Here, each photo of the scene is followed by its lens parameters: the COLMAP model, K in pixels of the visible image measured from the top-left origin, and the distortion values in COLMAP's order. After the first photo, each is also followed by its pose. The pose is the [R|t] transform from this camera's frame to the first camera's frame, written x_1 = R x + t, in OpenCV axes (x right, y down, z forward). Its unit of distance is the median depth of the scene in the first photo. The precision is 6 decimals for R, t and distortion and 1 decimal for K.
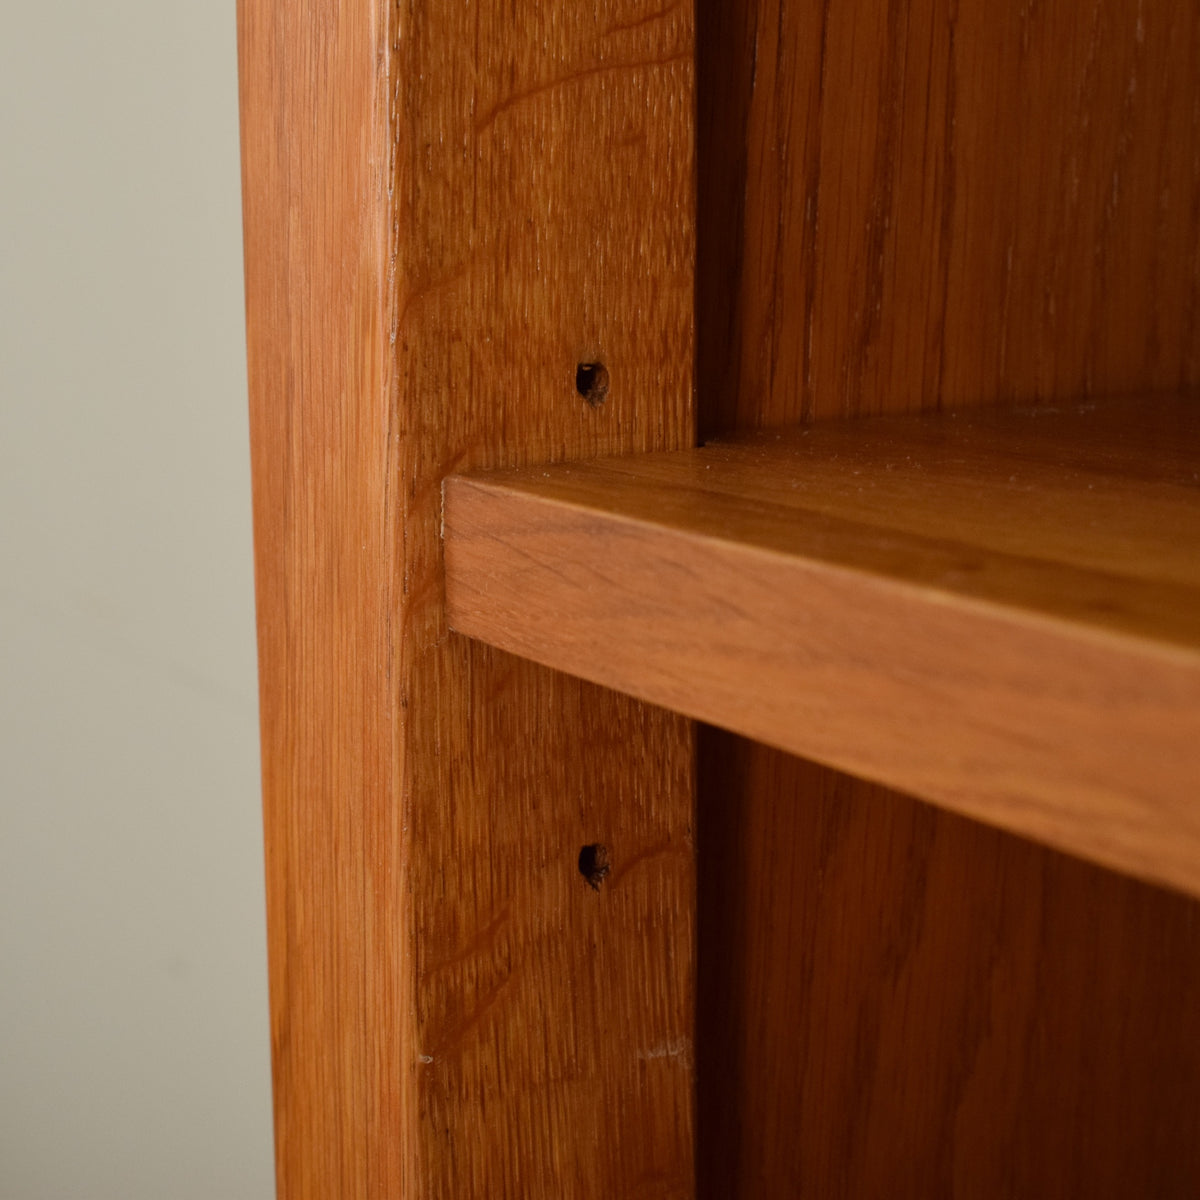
lens RADIAL K [[2641.6, 0, 600.0], [0, 2641.6, 600.0], [0, 0, 1]] dist [-0.041156, -0.022497]
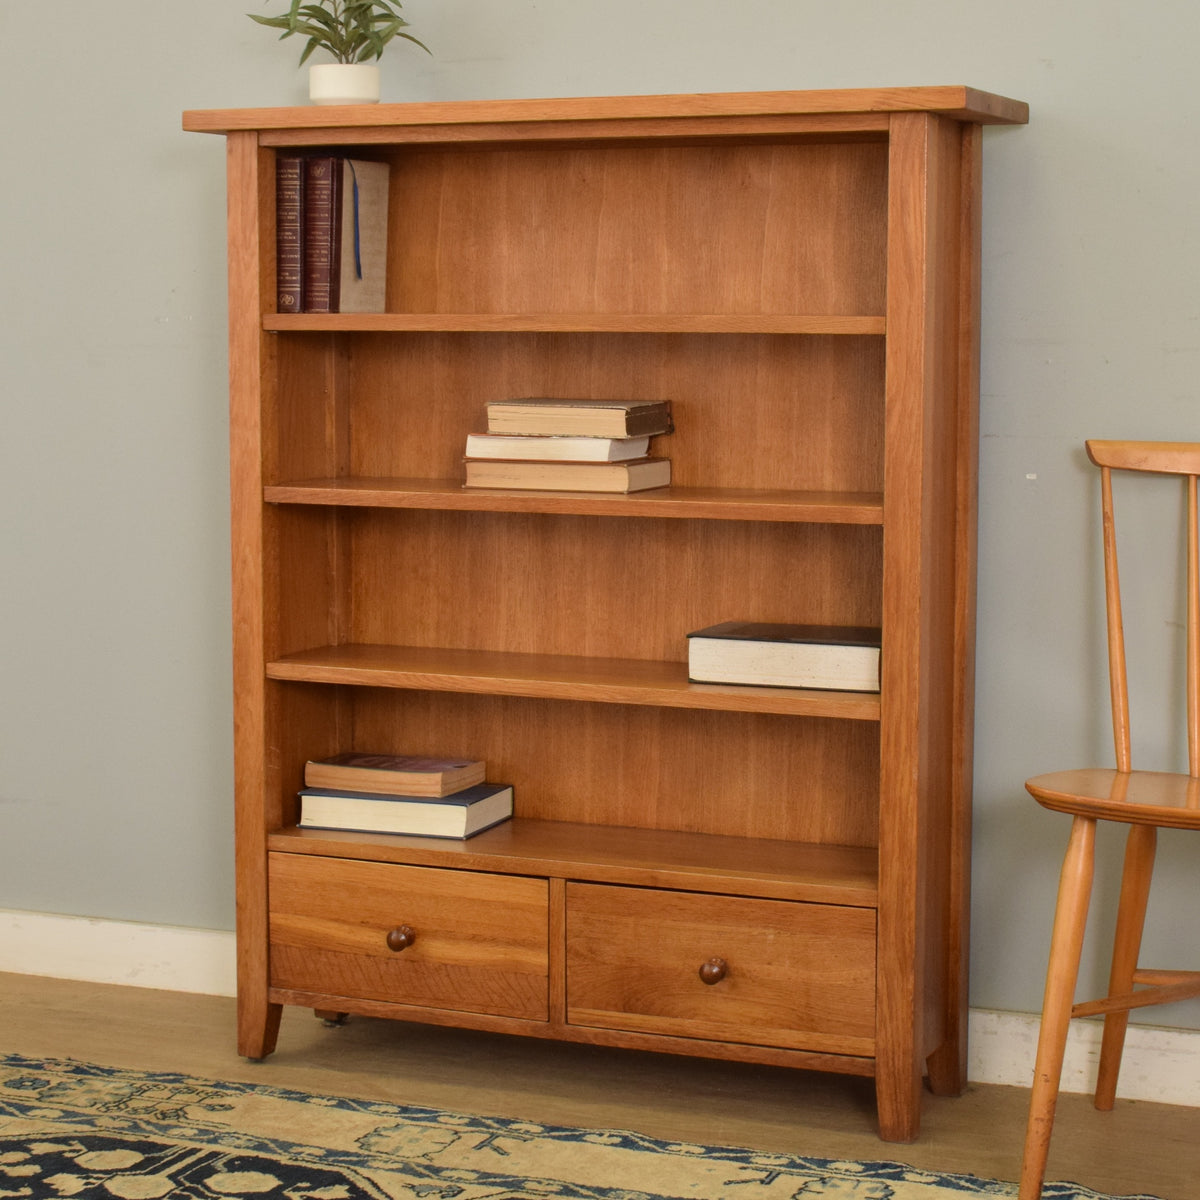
lens RADIAL K [[2638.3, 0, 620.0], [0, 2638.3, 595.7], [0, 0, 1]] dist [-0.036208, -0.114286]
pose [[0.805614, -0.053779, 0.589995, -4.802016], [0.103034, 0.993413, -0.050137, 1.614161], [-0.583413, 0.101181, 0.805849, -7.555705]]
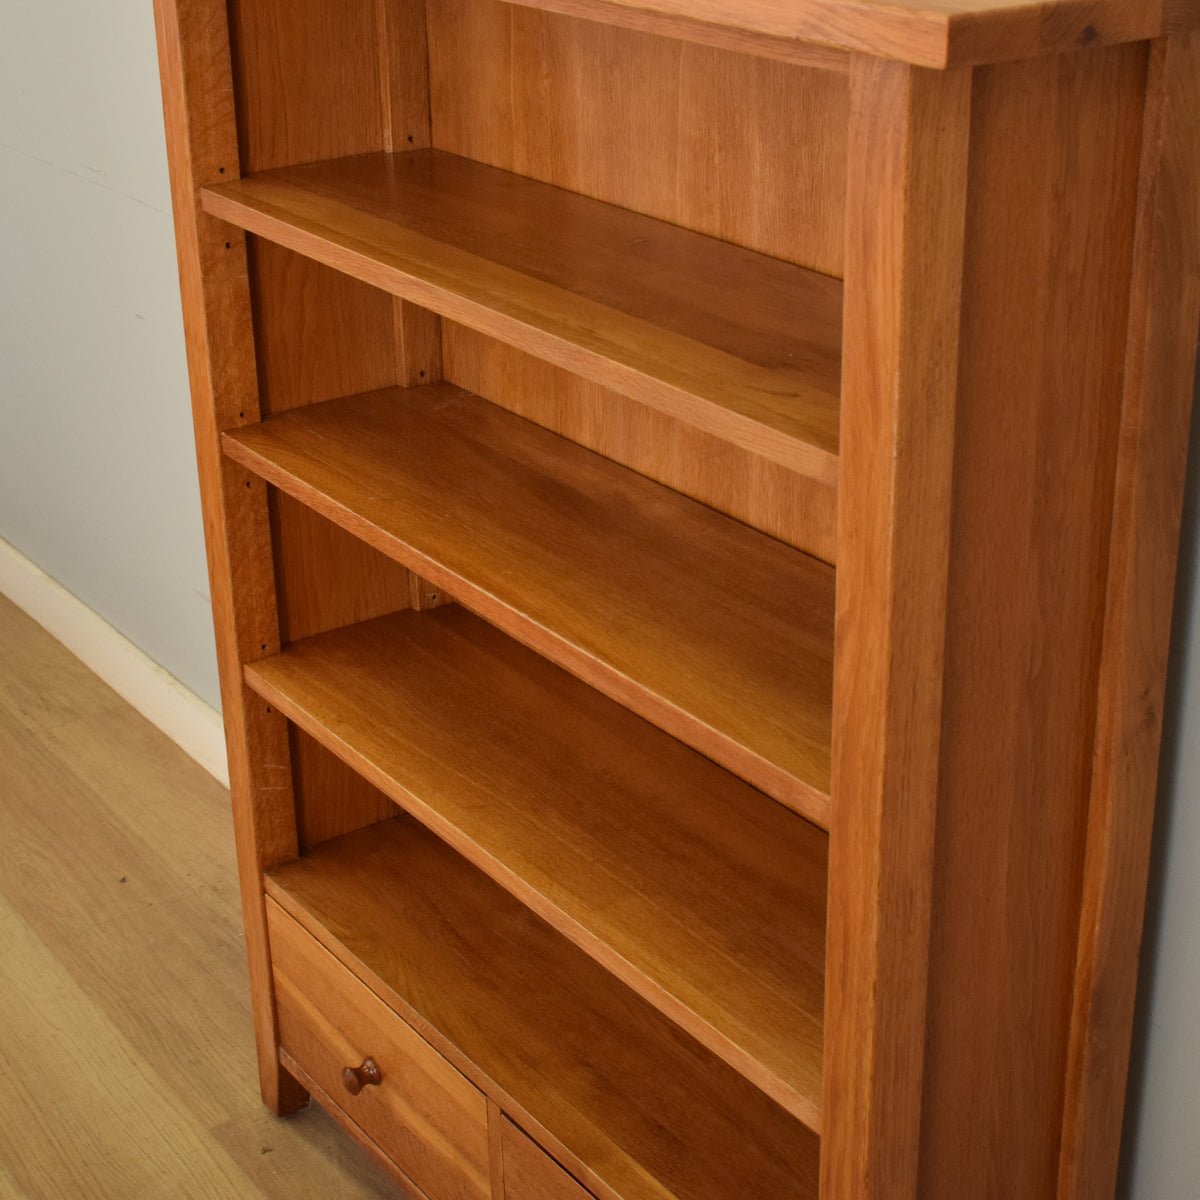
lens RADIAL K [[2185.2, 0, 600.0], [0, 2185.2, 600.0], [0, 0, 1]] dist [-0.040117, -0.120621]
pose [[0.996727, -0.041580, 0.069328, 0.509919], [0.024686, 0.973172, 0.228749, -0.258643], [-0.076979, -0.226288, 0.971014, -4.534806]]
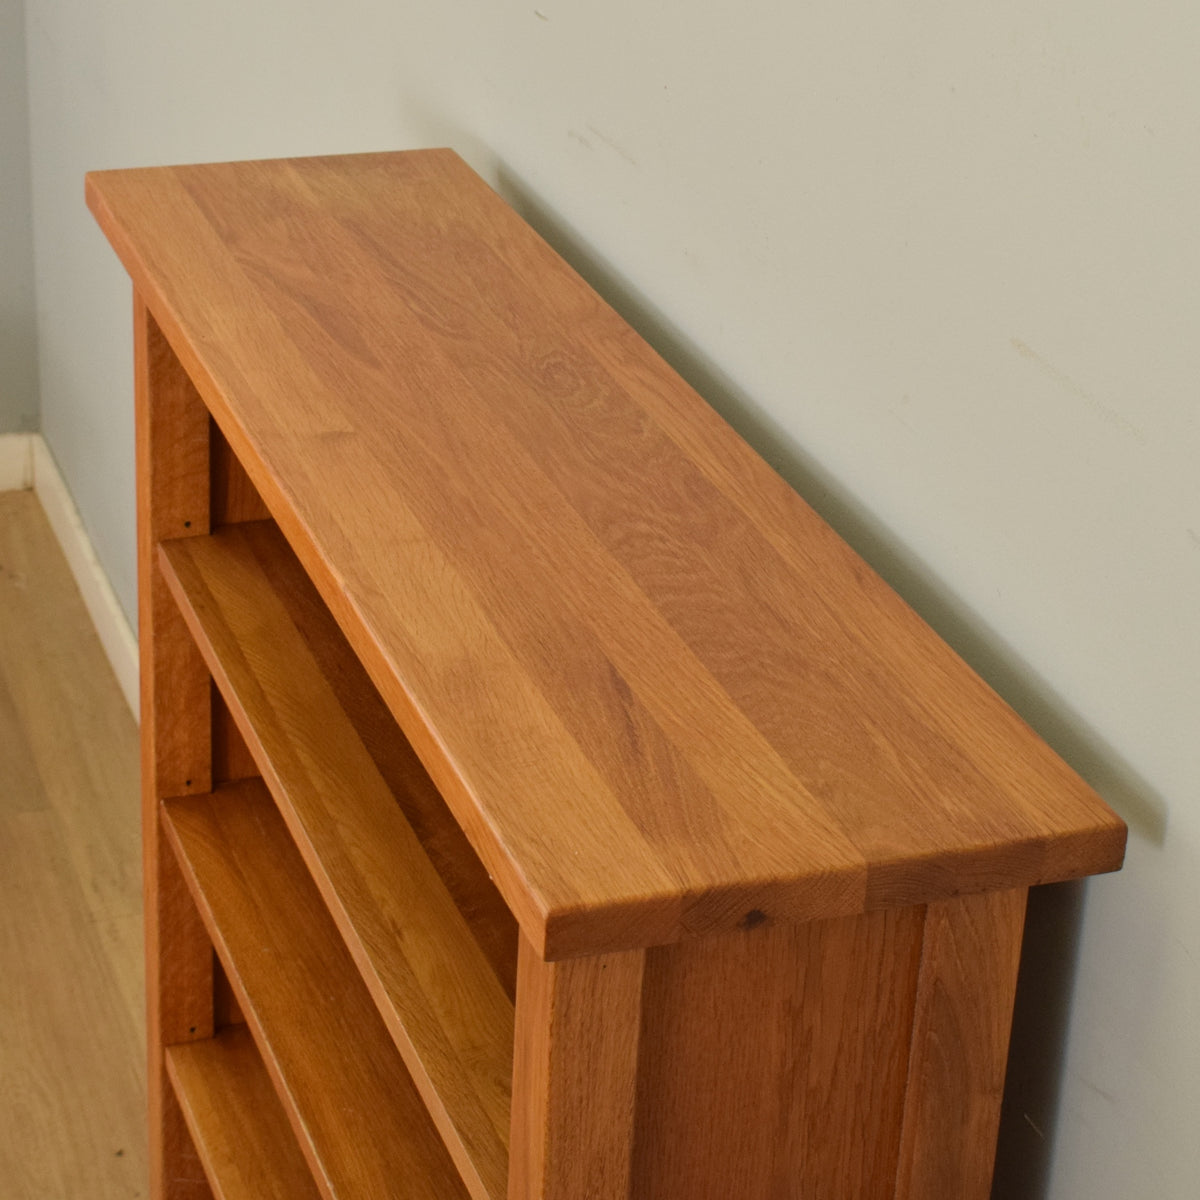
lens RADIAL K [[2901.5, 0, 499.7], [0, 2901.5, 477.4], [0, 0, 1]] dist [-0.054514, 0.097379]
pose [[0.976787, 0.124918, -0.174018, 1.720923], [-0.082520, 0.969098, 0.232465, -1.683366], [0.197680, -0.212709, 0.956910, -4.800303]]
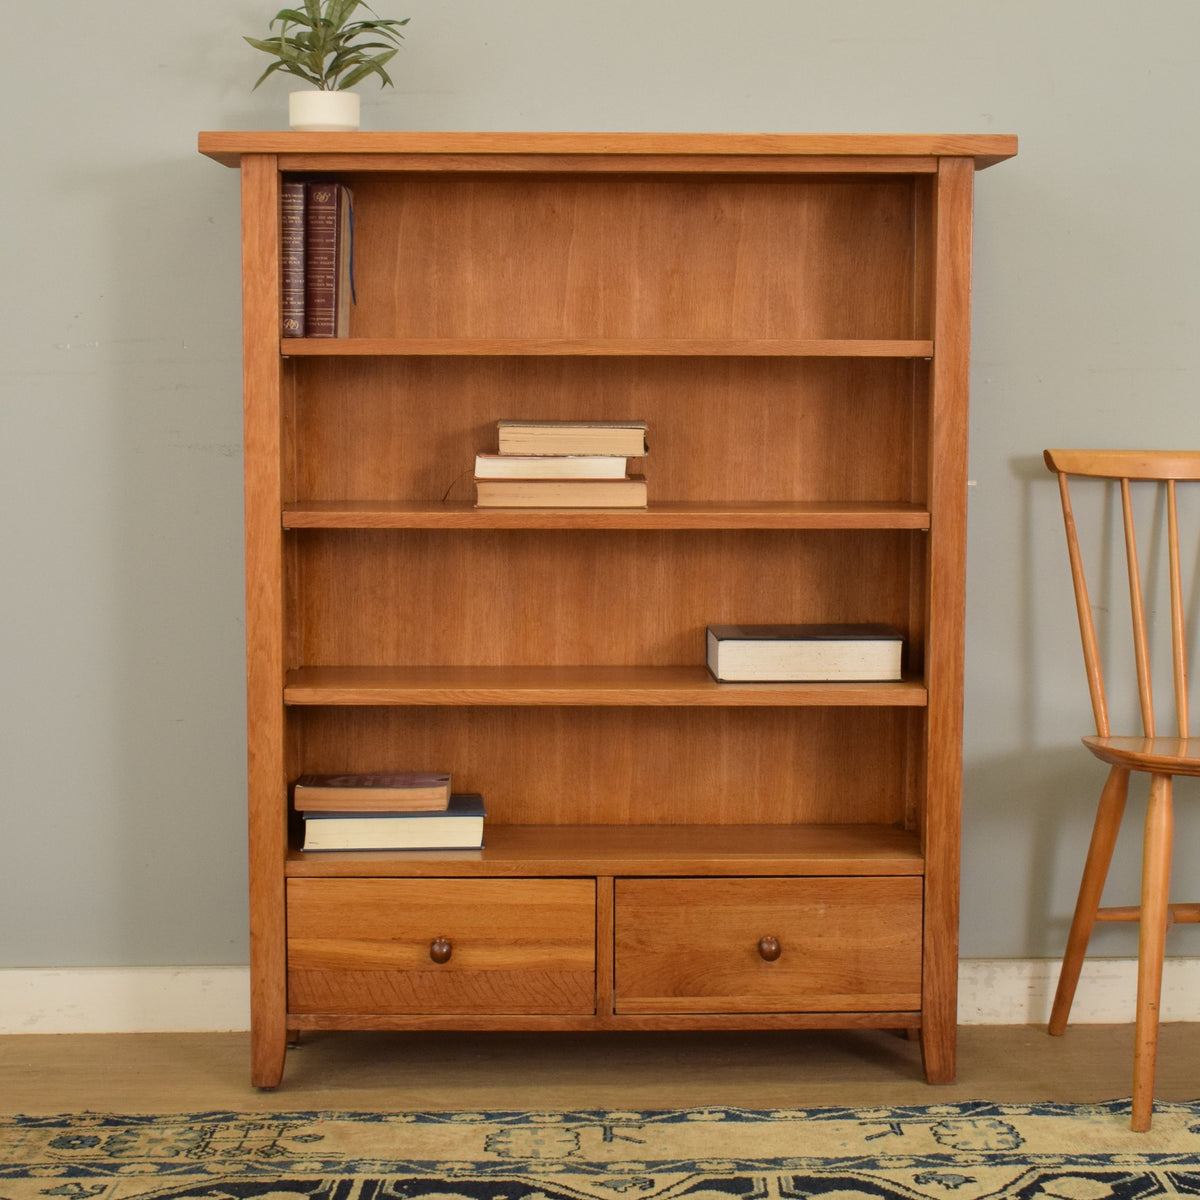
lens RADIAL K [[2409.6, 0, 600.0], [0, 2409.6, 600.0], [0, 0, 1]] dist [-0.032440, -0.089475]
pose [[0.489583, -0.082029, 0.868090, -7.259149], [0.158708, 0.987318, 0.003787, 1.055938], [-0.857391, 0.135918, 0.496393, -4.306228]]
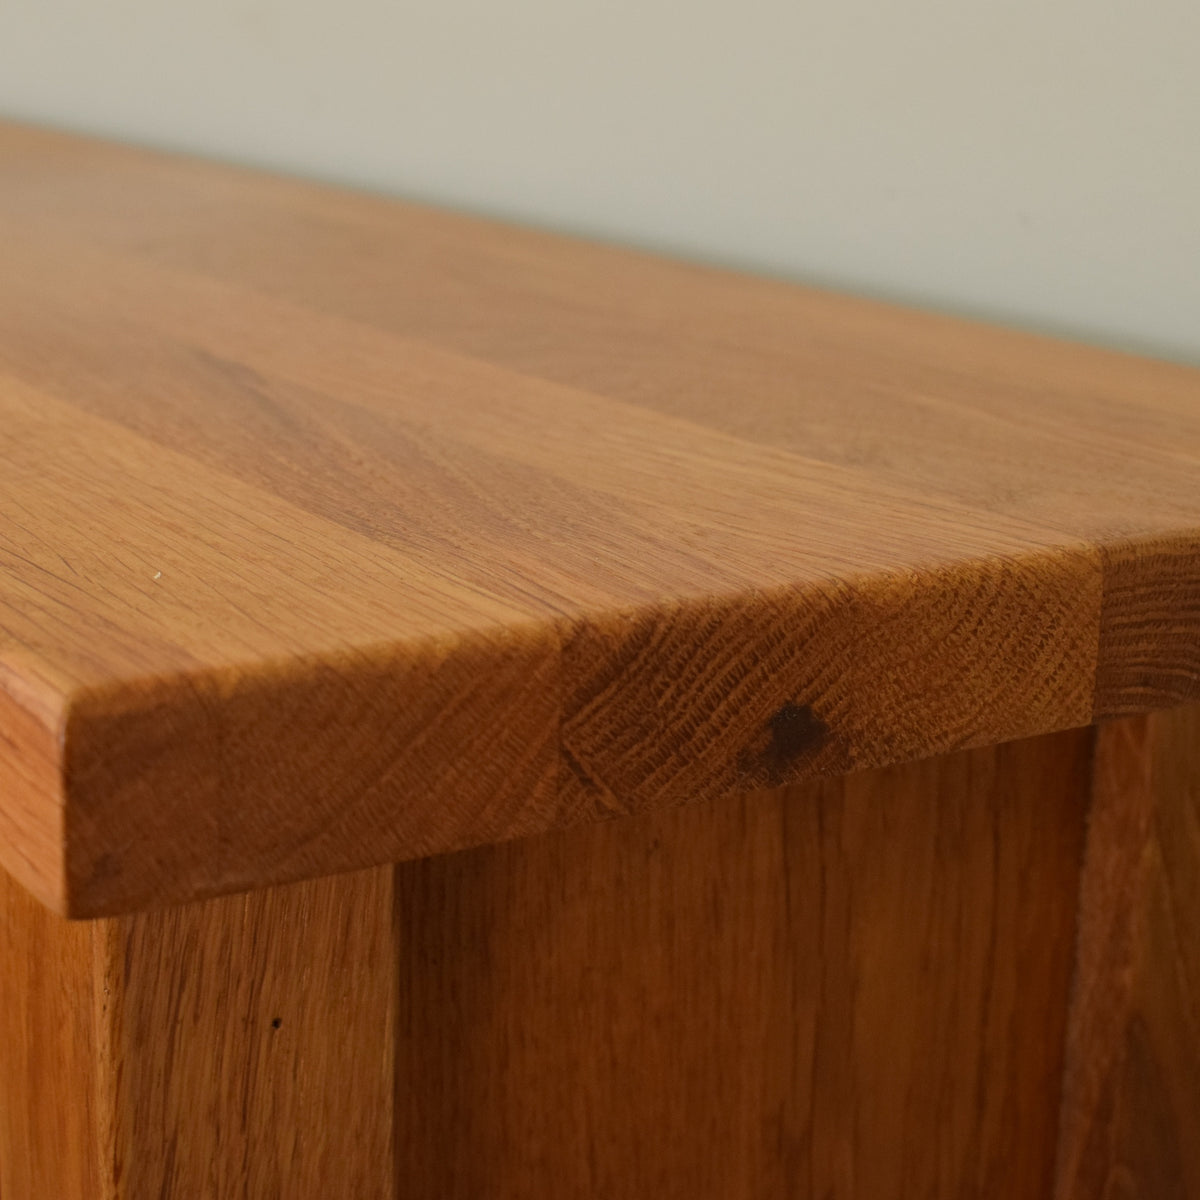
lens RADIAL K [[2409.6, 0, 600.0], [0, 2409.6, 600.0], [0, 0, 1]] dist [-0.032440, -0.089475]
pose [[0.998381, 0.025487, 0.050849, 1.350245], [-0.028970, 0.997197, 0.068990, -0.428028], [-0.048948, -0.070351, 0.996321, -2.229647]]
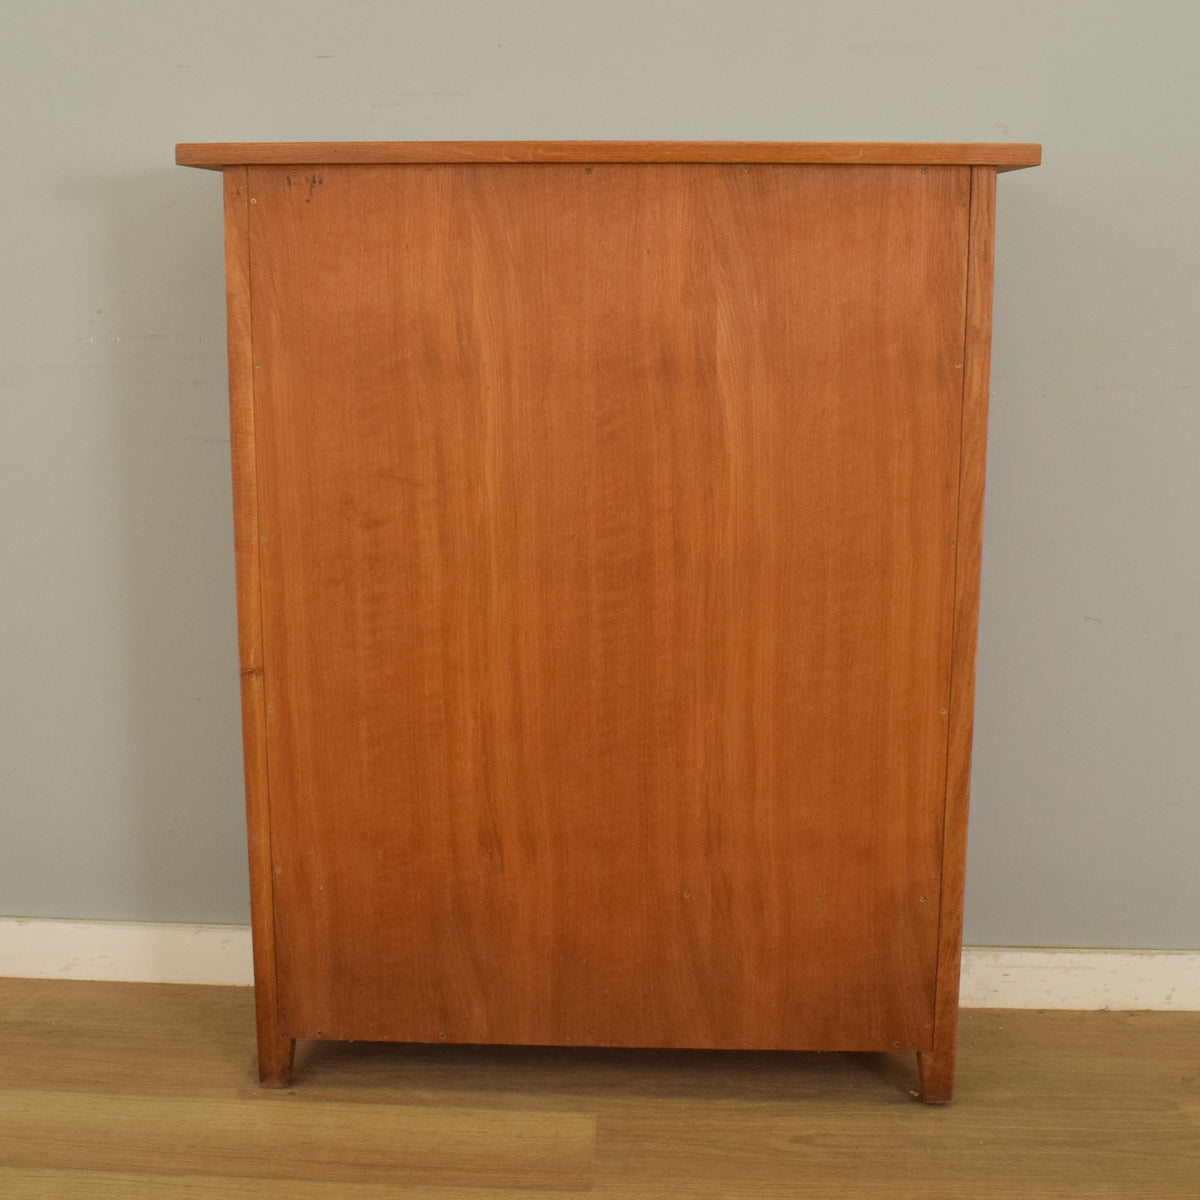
lens RADIAL K [[1674.2, 0, 573.6], [0, 1674.2, 572.8], [0, 0, 1]] dist [-0.083059, -0.043656]
pose [[0.540030, -0.136470, 0.830508, -4.593679], [0.135017, 0.988034, 0.074561, 0.452513], [-0.830745, 0.071868, 0.551994, -3.199924]]
